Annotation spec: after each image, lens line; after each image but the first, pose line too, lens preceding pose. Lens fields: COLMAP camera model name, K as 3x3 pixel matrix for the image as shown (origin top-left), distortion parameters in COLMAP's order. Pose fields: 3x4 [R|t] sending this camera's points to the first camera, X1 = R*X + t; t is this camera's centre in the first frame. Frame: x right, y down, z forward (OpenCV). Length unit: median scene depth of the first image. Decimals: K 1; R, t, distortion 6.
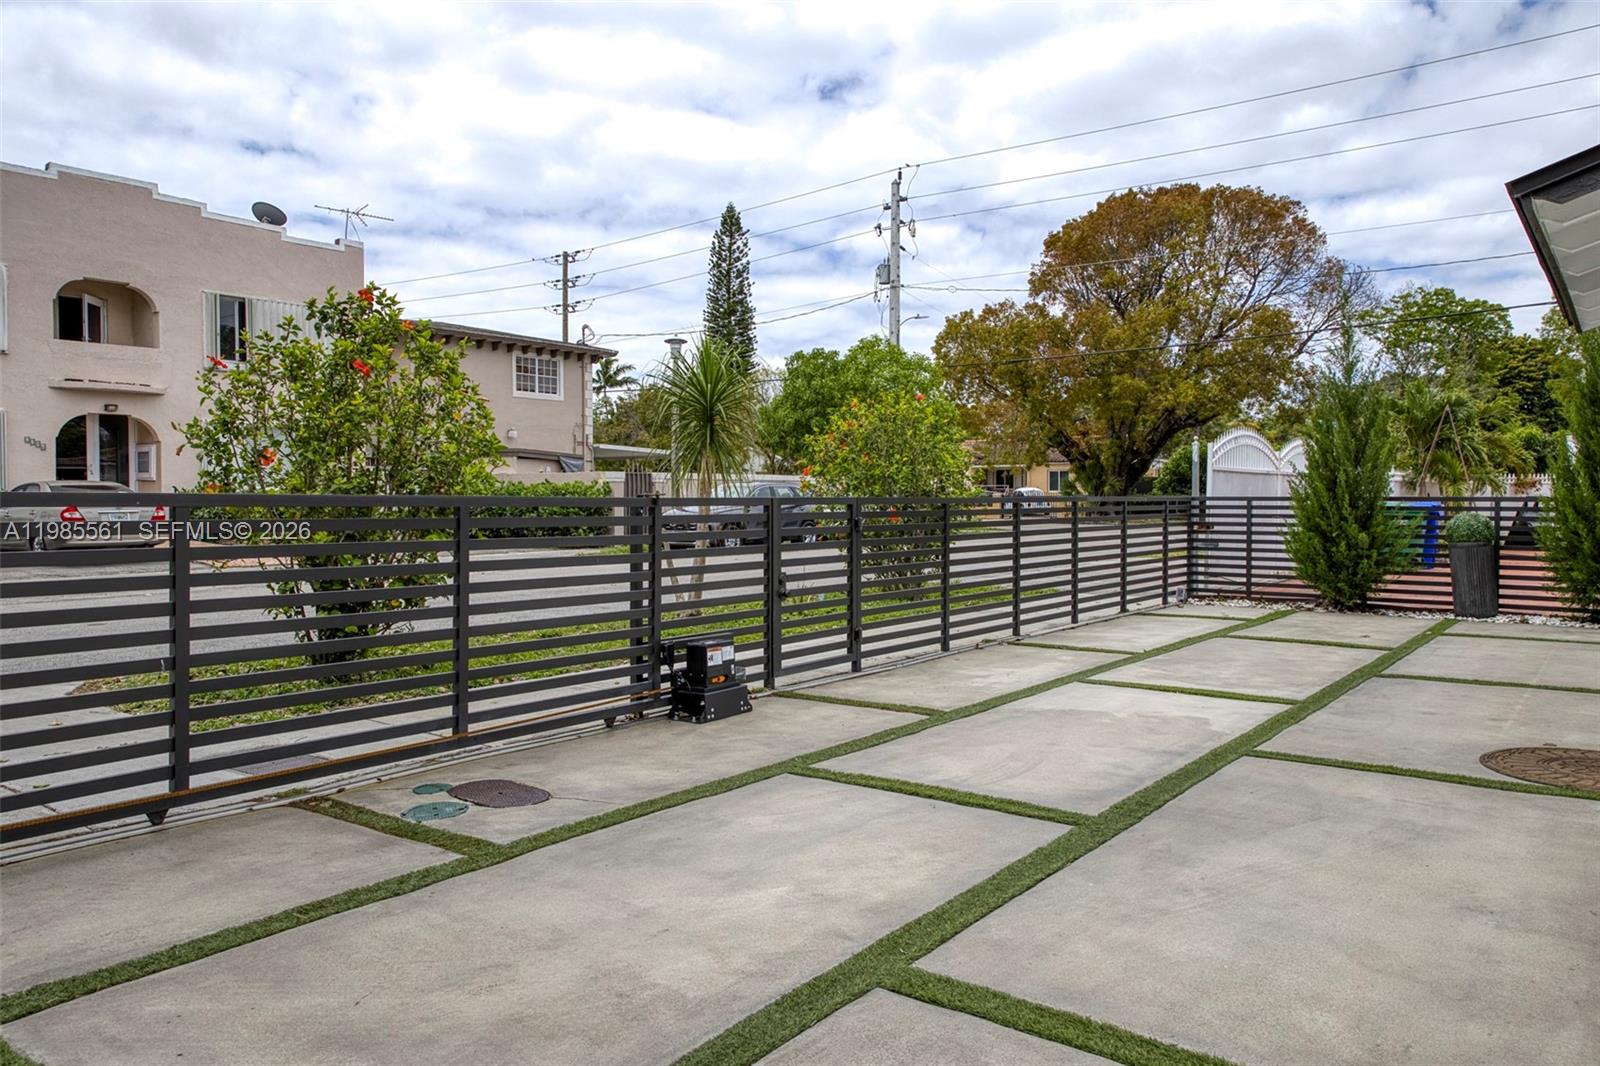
lens RADIAL K [[1103.0, 0, 801.6], [0, 1103.0, 530.2], [0, 0, 1]] dist [0.000949, -0.005801]
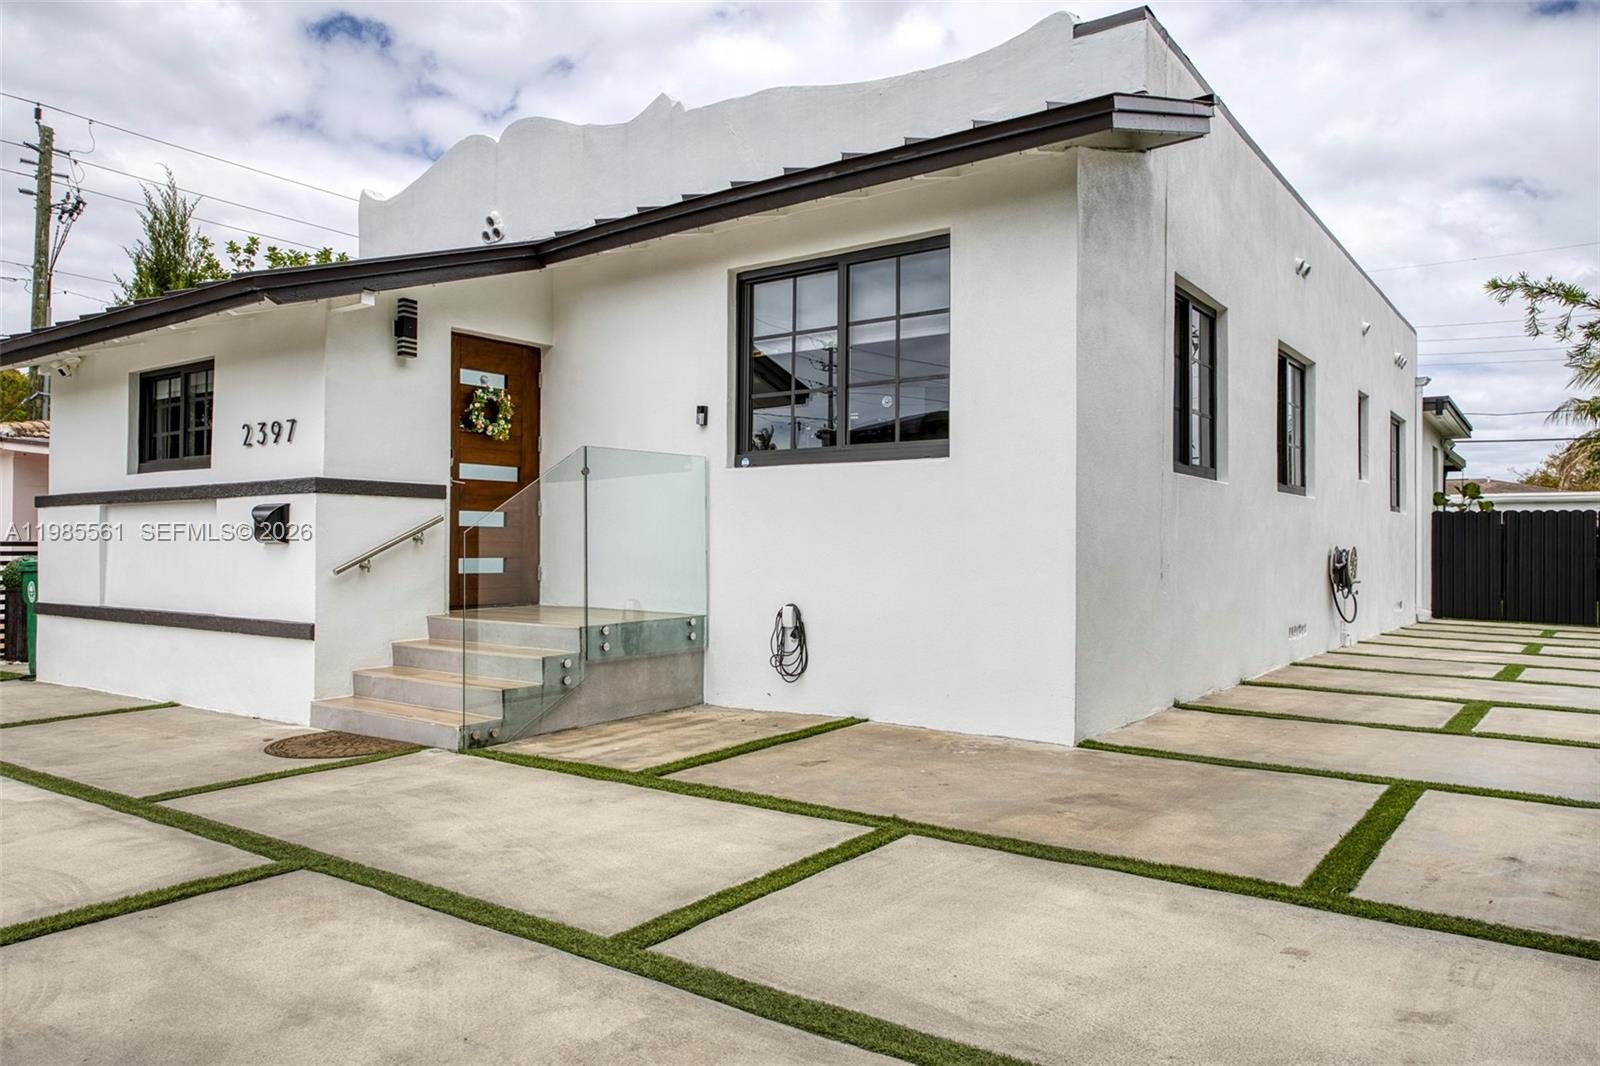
lens RADIAL K [[1103.0, 0, 802.1], [0, 1103.0, 531.6], [0, 0, 1]] dist [0.000949, -0.005801]
pose [[-0.039952, 0.012427, 0.999124, -0.882181], [0.029226, 0.999509, -0.011263, -0.010228], [-0.998774, 0.028750, -0.040296, 0.682910]]
